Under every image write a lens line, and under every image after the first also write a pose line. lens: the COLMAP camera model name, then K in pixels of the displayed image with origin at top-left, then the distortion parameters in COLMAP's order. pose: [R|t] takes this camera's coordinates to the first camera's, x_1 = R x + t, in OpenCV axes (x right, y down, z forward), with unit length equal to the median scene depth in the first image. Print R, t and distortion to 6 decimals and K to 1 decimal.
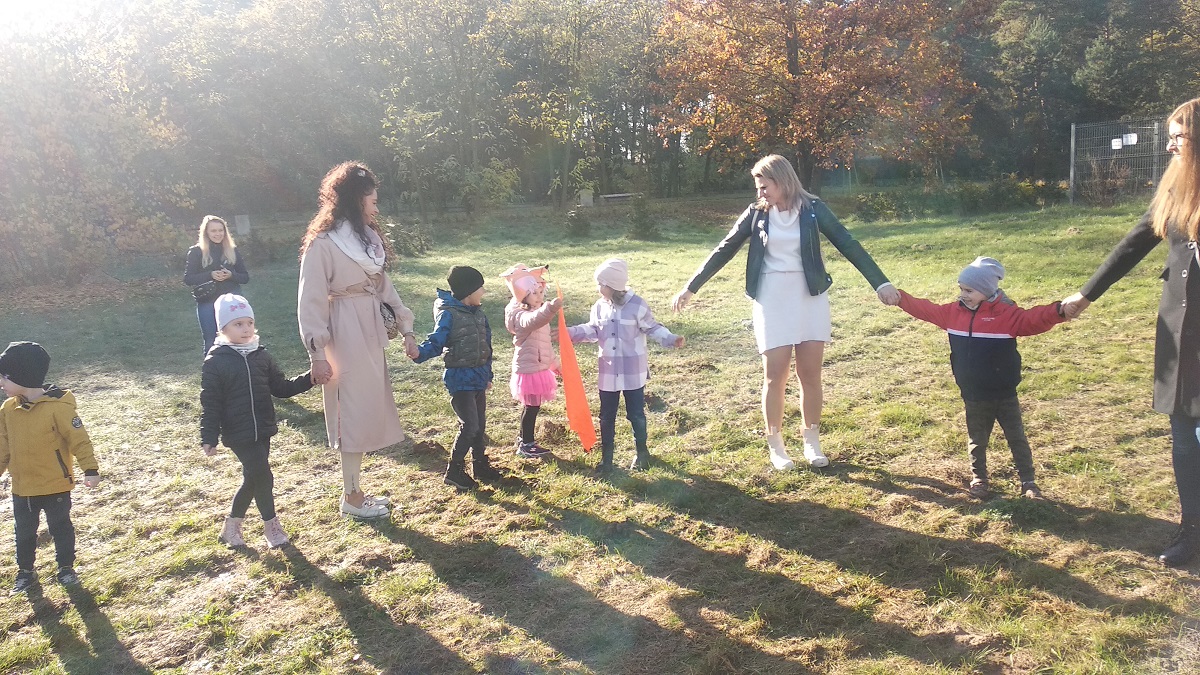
lens RADIAL K [[910.2, 0, 600.0], [0, 910.2, 337.5], [0, 0, 1]] dist [-0.001438, 0.001857]
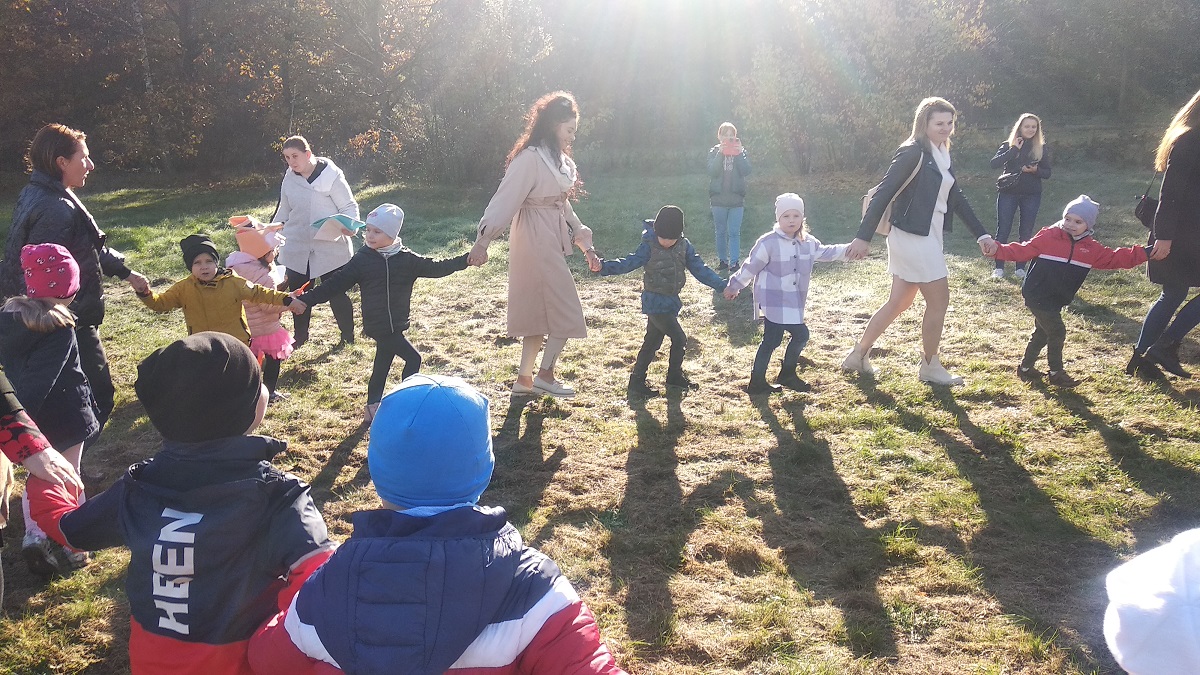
lens RADIAL K [[910.2, 0, 600.0], [0, 910.2, 337.5], [0, 0, 1]] dist [-0.001438, 0.001857]
pose [[0.705949, 0.198527, -0.679870, 0.005952], [-0.127852, 0.979863, 0.153371, 0.029273], [0.696628, -0.021350, 0.717115, -0.152370]]
